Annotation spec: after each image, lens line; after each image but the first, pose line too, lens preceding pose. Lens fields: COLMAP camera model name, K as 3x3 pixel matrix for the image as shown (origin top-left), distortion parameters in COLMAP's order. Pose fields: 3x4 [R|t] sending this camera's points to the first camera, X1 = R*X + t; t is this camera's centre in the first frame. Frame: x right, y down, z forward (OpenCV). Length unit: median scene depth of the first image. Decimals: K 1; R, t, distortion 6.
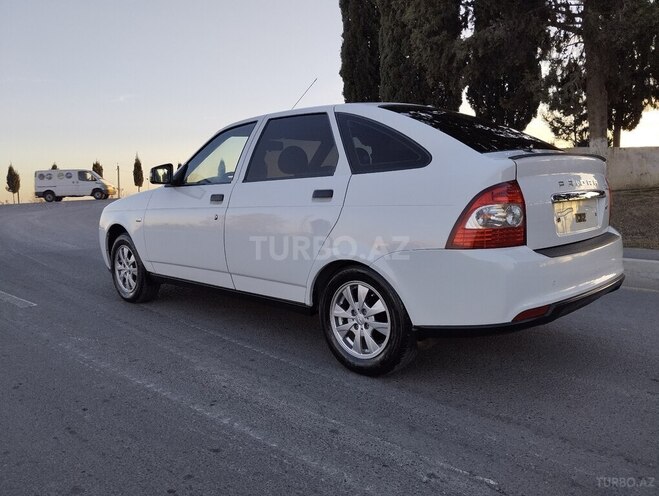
lens RADIAL K [[540.7, 0, 326.1], [0, 540.7, 247.8], [0, 0, 1]] dist [0.092892, -0.175769]
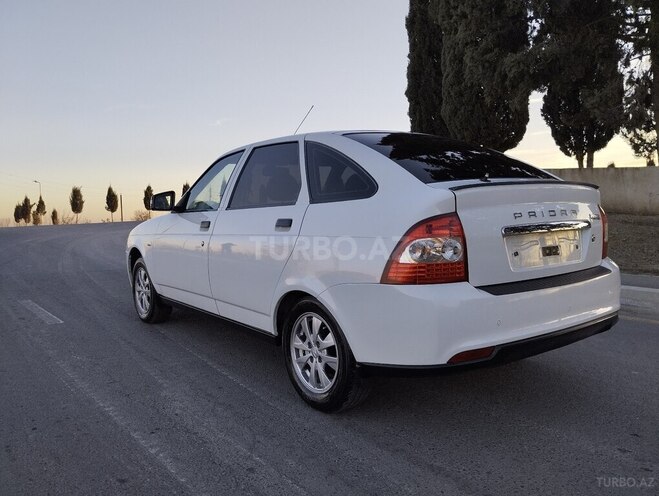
lens RADIAL K [[540.7, 0, 326.1], [0, 540.7, 247.8], [0, 0, 1]] dist [0.092892, -0.175769]
pose [[0.987462, 0.011963, -0.157406, 0.214545], [-0.017311, 0.999317, -0.032649, -0.021912], [0.156908, 0.034964, 0.986994, 0.031346]]
